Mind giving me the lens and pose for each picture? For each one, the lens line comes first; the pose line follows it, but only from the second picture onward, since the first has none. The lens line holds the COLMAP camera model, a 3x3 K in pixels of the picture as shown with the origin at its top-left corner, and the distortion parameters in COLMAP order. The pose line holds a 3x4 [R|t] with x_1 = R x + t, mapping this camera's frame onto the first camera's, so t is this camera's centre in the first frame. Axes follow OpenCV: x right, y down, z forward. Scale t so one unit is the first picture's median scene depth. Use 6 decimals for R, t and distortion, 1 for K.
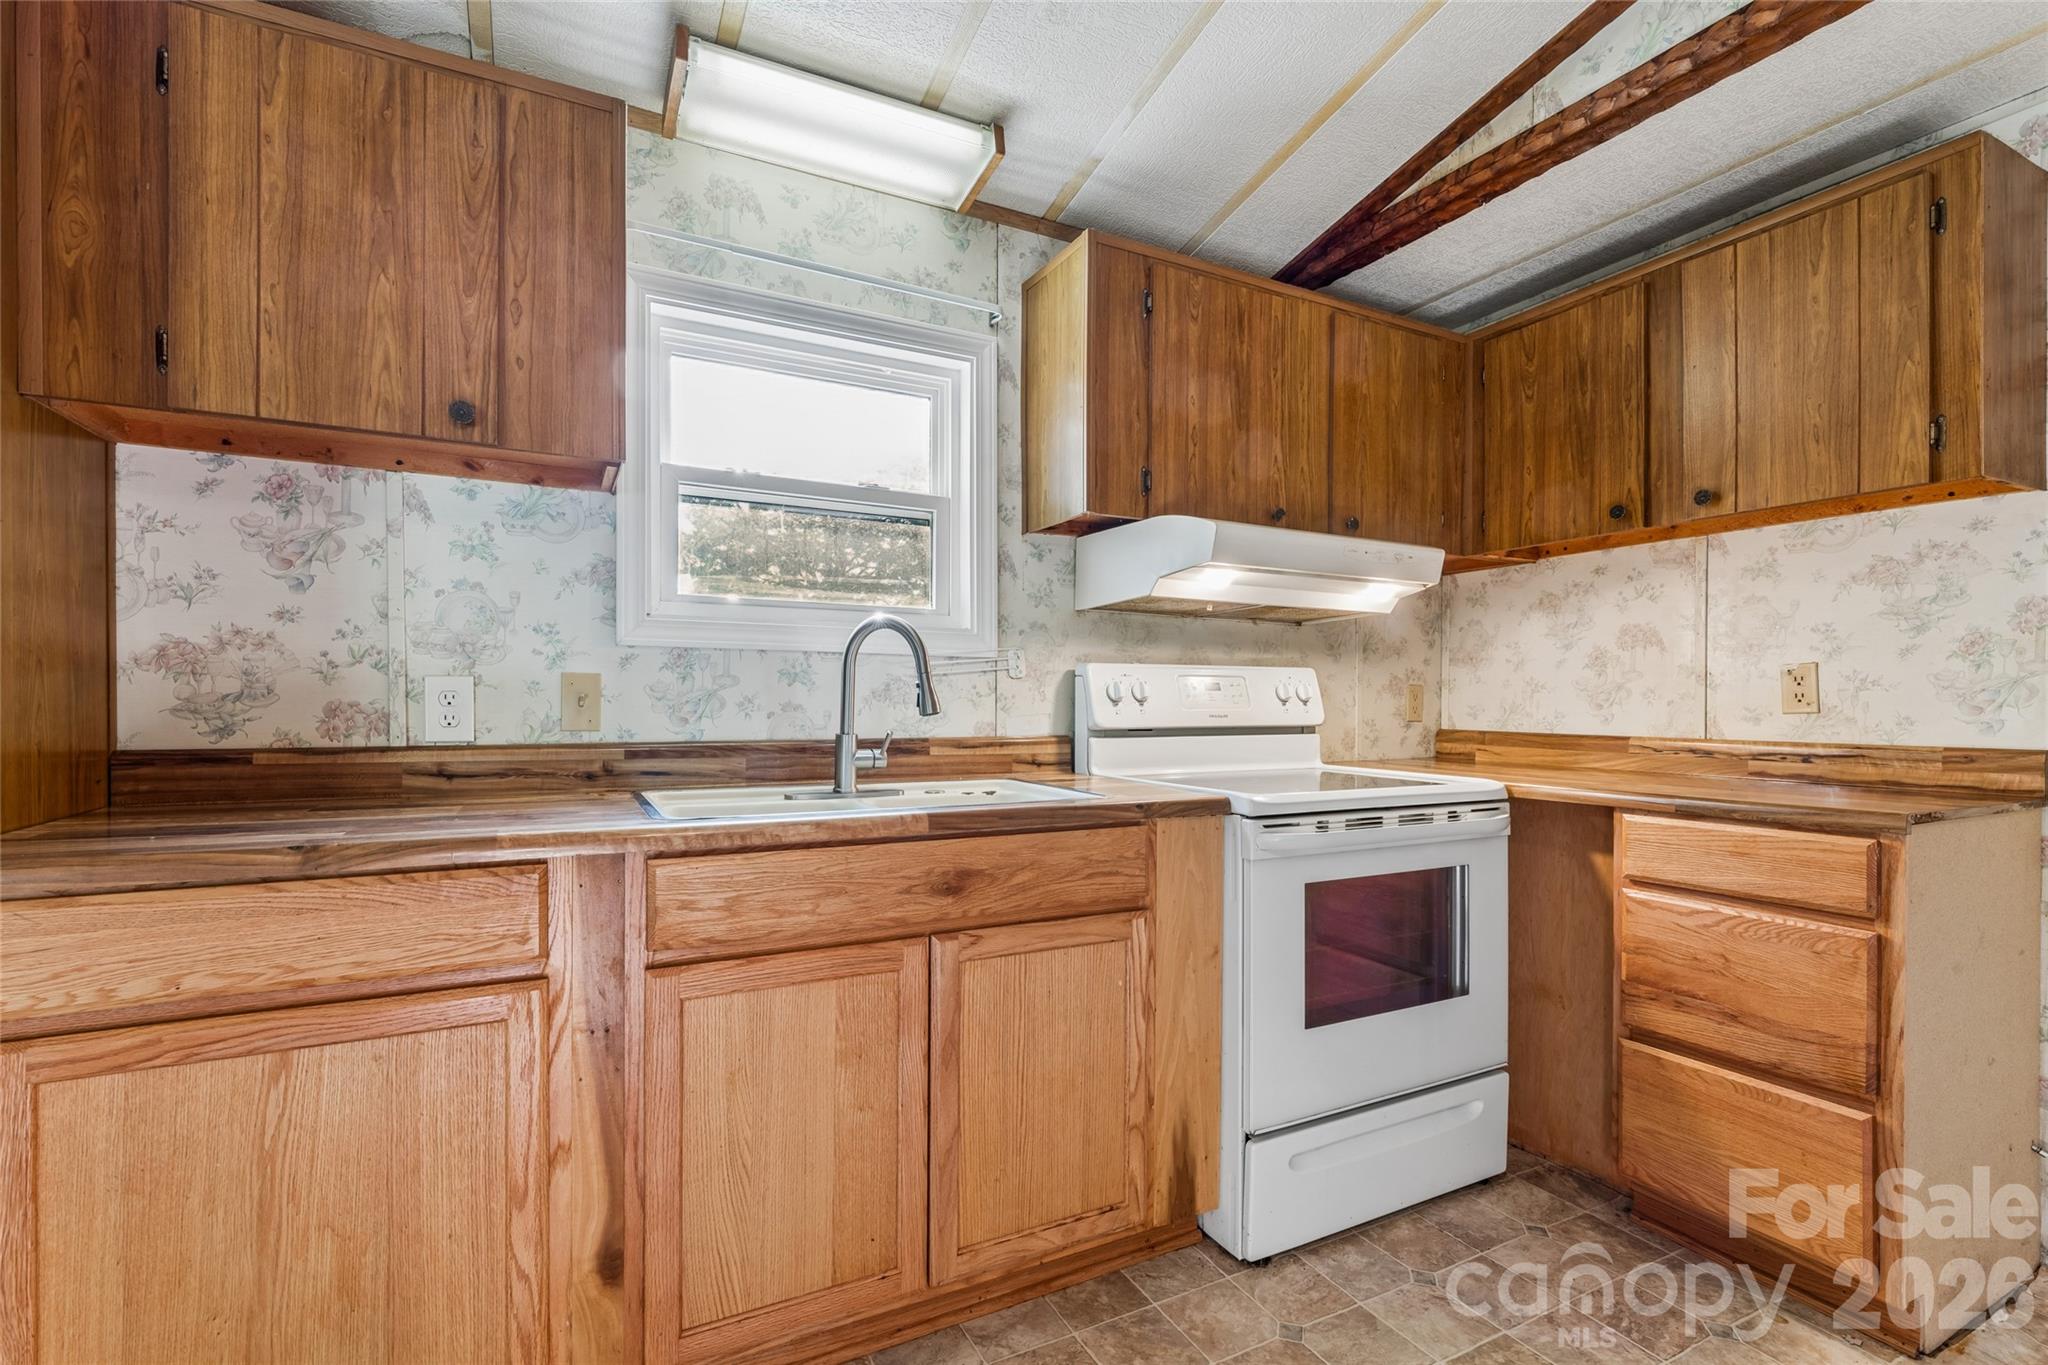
lens RADIAL K [[940.1, 0, 1013.2], [0, 940.1, 700.4], [0, 0, 1]] dist [-0.003499, 0.000899]
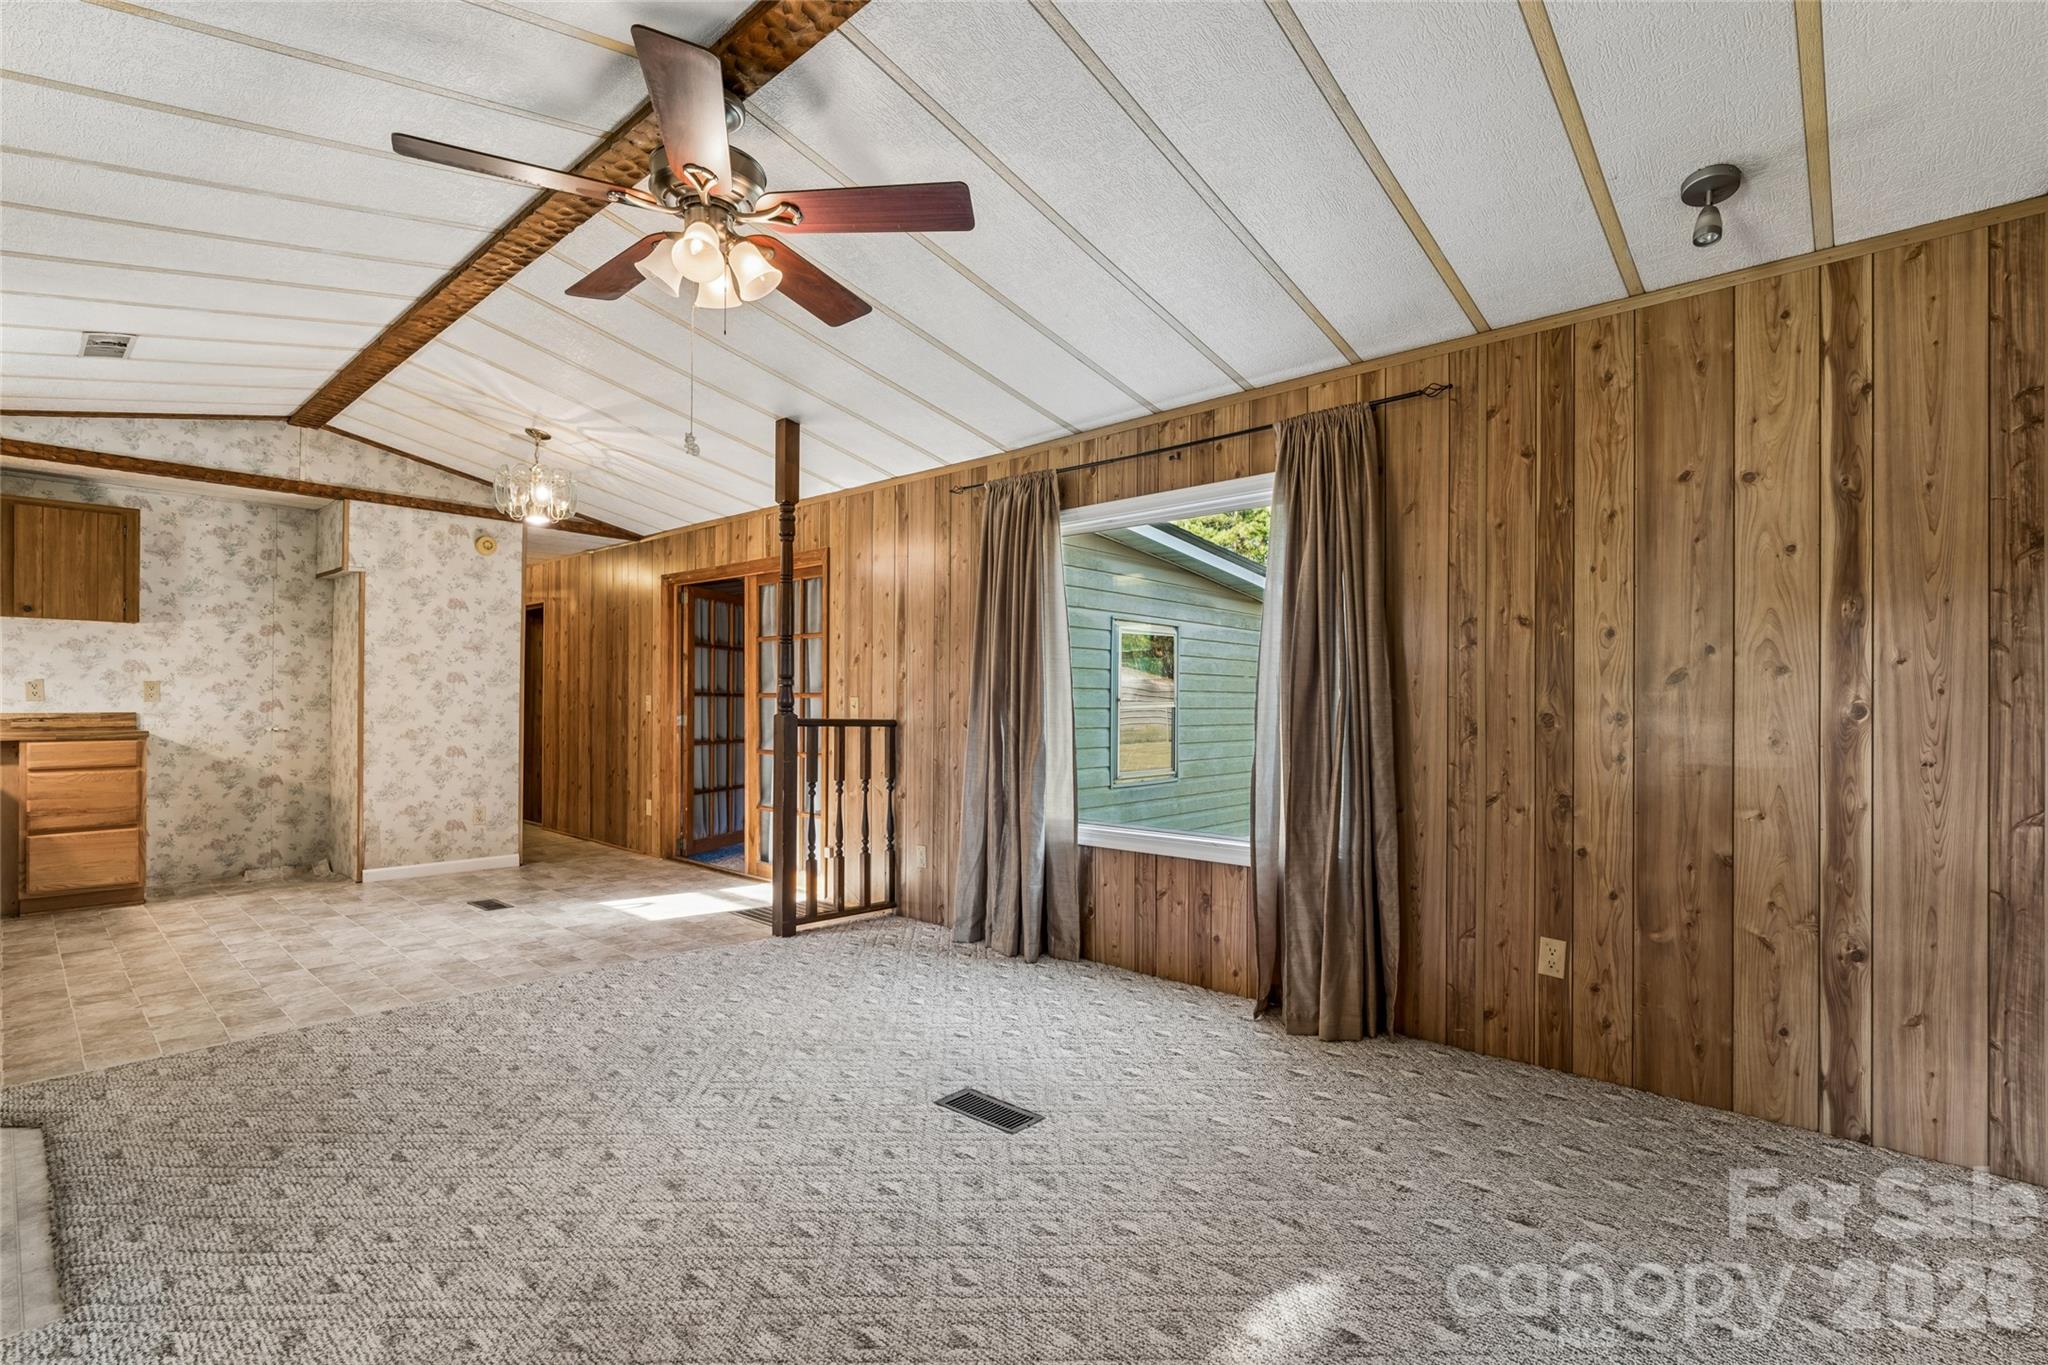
lens RADIAL K [[940.1, 0, 1009.0], [0, 940.1, 704.6], [0, 0, 1]] dist [-0.003499, 0.000899]
pose [[-0.341415, -0.008831, 0.939871, -2.437766], [-0.006228, 0.999955, 0.007133, -0.008775], [-0.939892, -0.003418, -0.341455, -0.533586]]
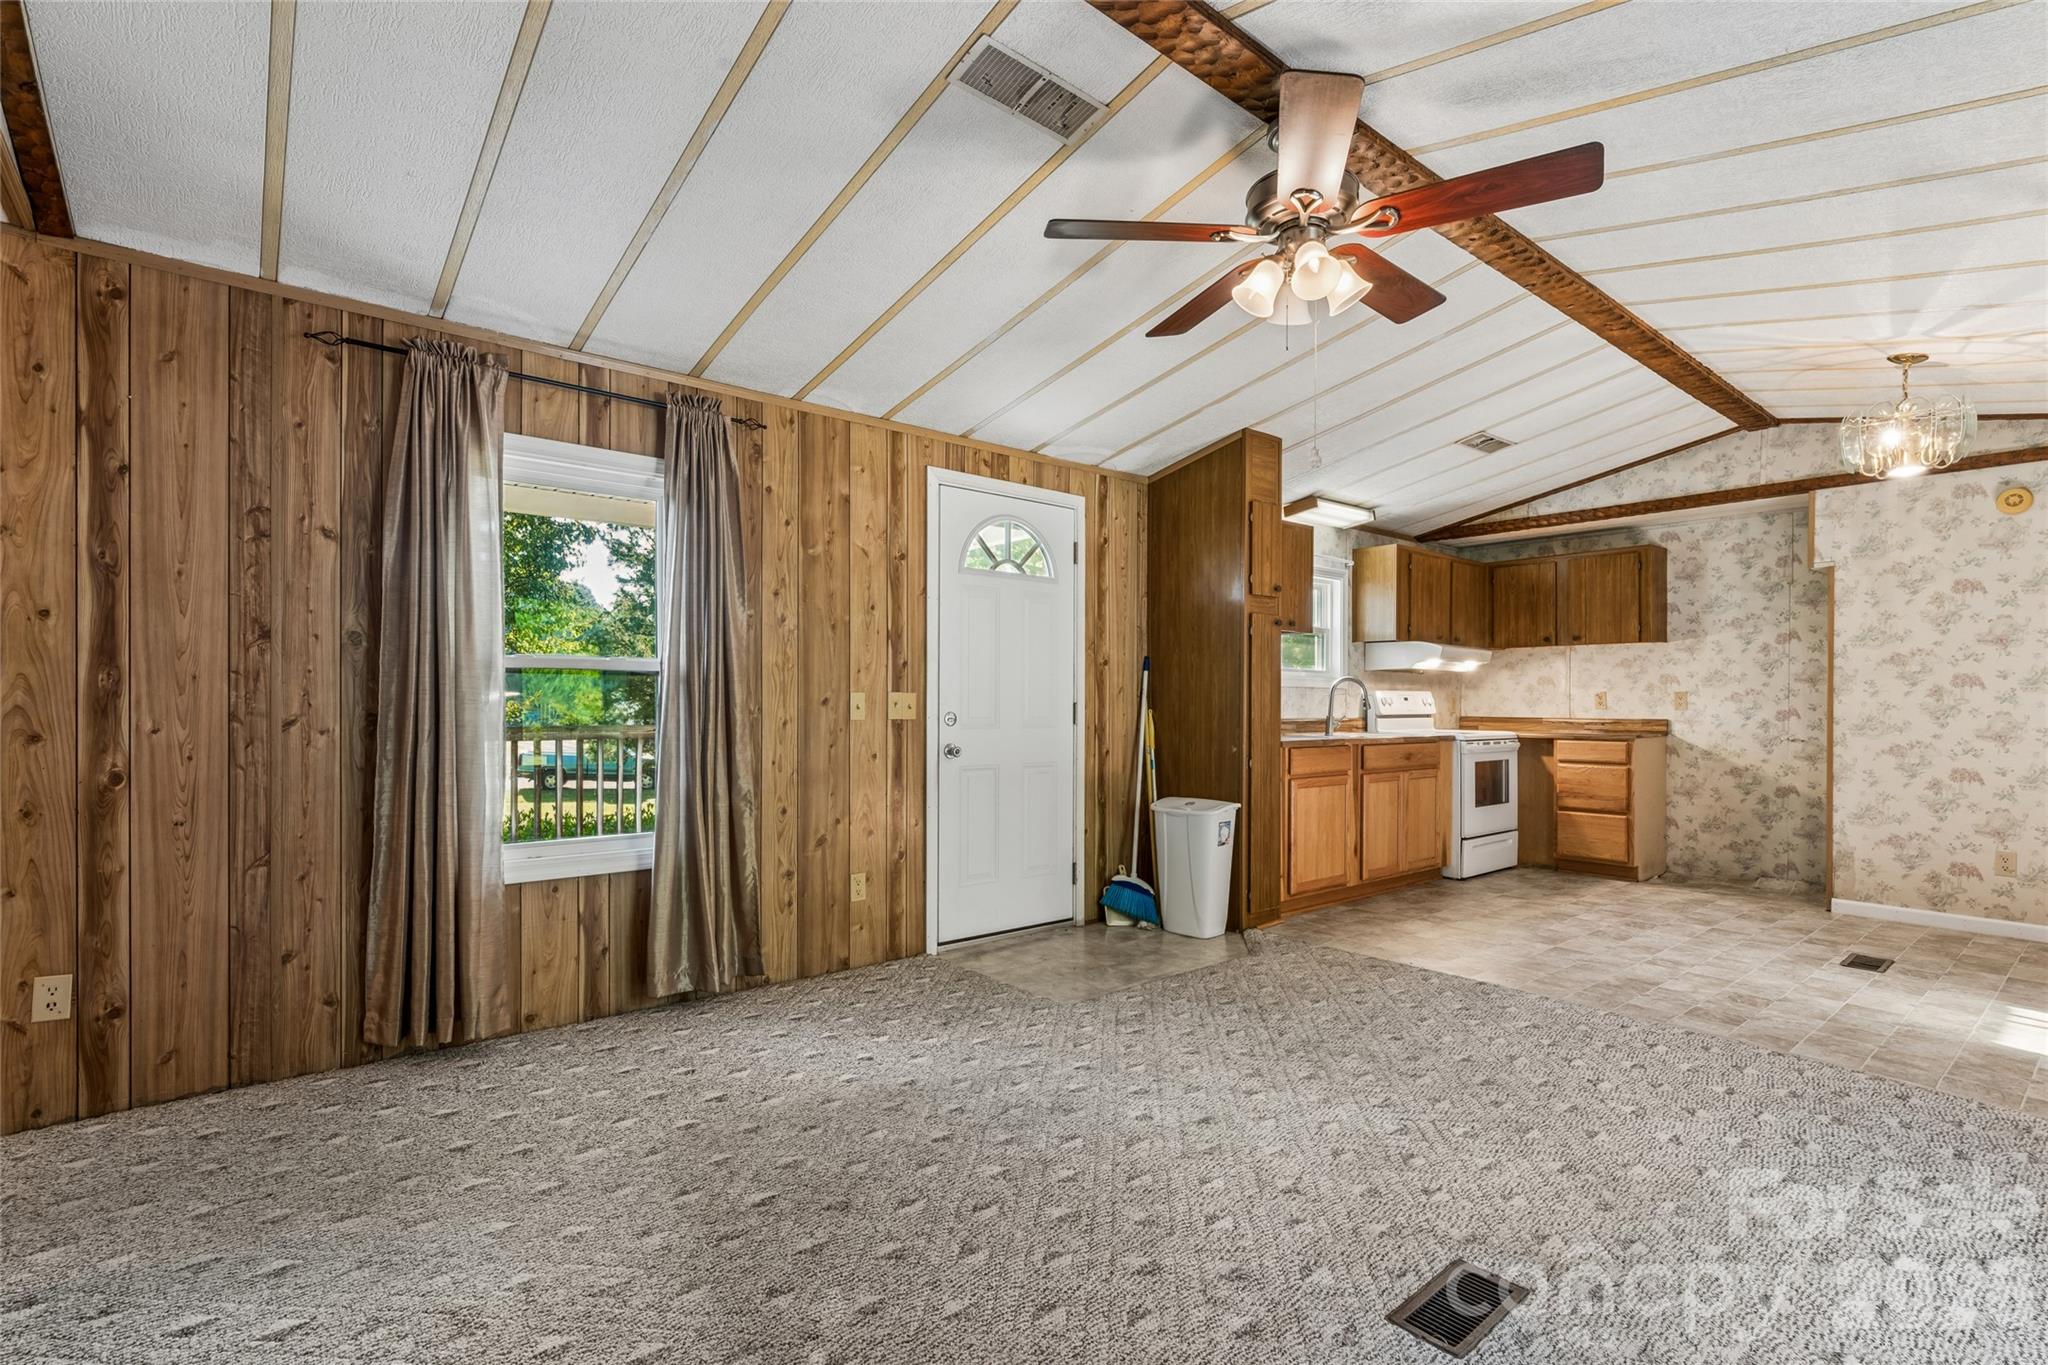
lens RADIAL K [[940.1, 0, 1003.2], [0, 940.1, 703.8], [0, 0, 1]] dist [-0.003499, 0.000899]
pose [[0.980016, 0.000227, 0.198919, -1.807715], [-0.000510, 0.999999, 0.001371, -0.005704], [-0.198918, -0.001445, 0.980015, -1.732072]]
